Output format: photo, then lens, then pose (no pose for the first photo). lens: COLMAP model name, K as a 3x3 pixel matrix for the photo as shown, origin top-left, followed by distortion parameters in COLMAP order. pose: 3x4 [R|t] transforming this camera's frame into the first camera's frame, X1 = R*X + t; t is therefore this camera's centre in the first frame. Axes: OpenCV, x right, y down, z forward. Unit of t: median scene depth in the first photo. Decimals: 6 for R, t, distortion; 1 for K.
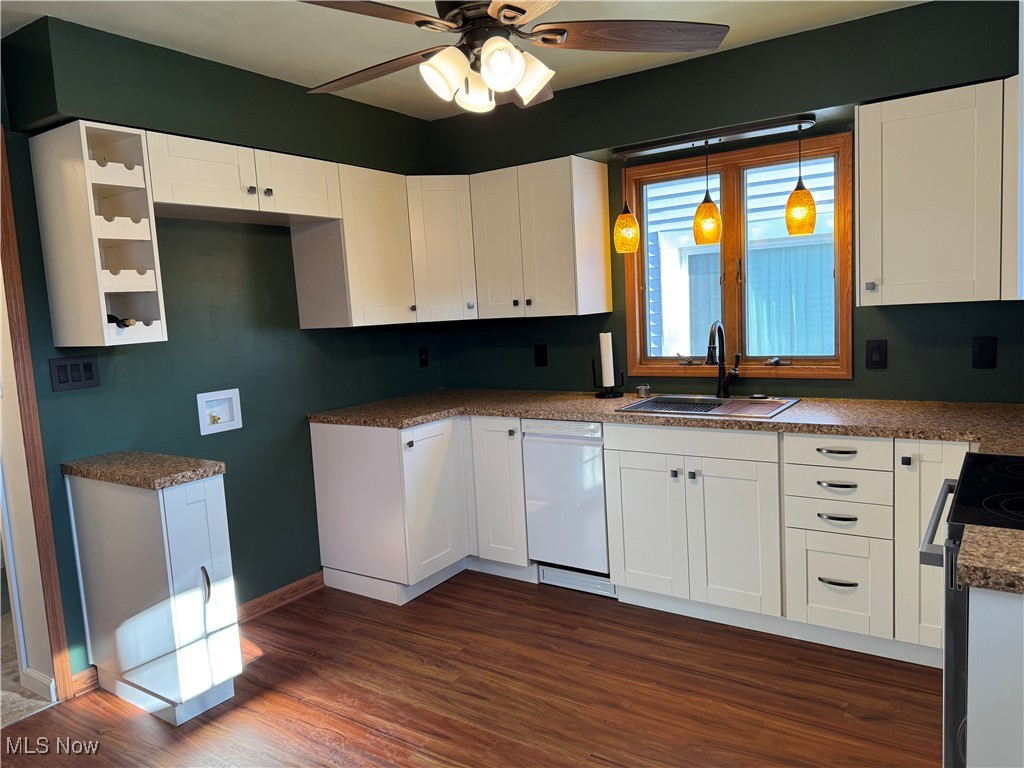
lens RADIAL K [[726.7, 0, 520.2], [0, 726.7, 376.9], [0, 0, 1]] dist [0.046339, -0.054603]
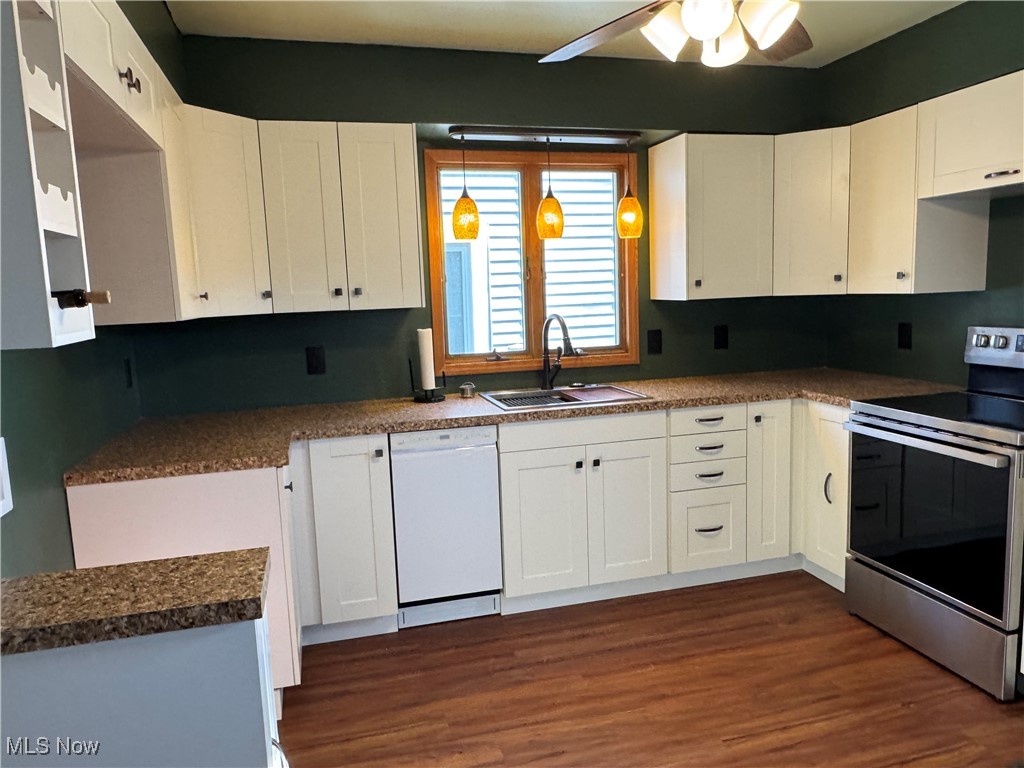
lens RADIAL K [[726.7, 0, 514.0], [0, 726.7, 381.7], [0, 0, 1]] dist [0.046339, -0.054603]
pose [[0.646177, -0.064405, 0.760465, -0.600425], [0.076733, 0.996866, 0.019226, -0.006824], [-0.759320, 0.045929, 0.649094, 0.408728]]
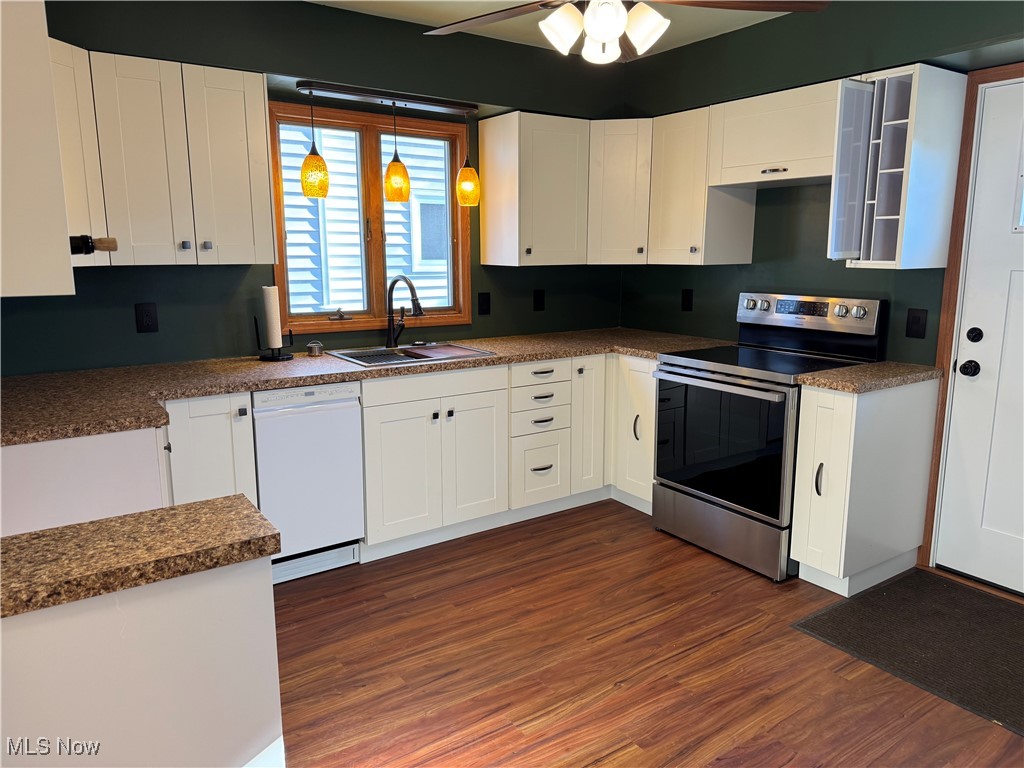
lens RADIAL K [[726.7, 0, 506.7], [0, 726.7, 374.5], [0, 0, 1]] dist [0.046339, -0.054603]
pose [[0.362750, -0.105284, 0.925920, -0.736110], [0.074295, 0.993702, 0.083885, -0.010377], [-0.928920, 0.038362, 0.368287, 0.500162]]
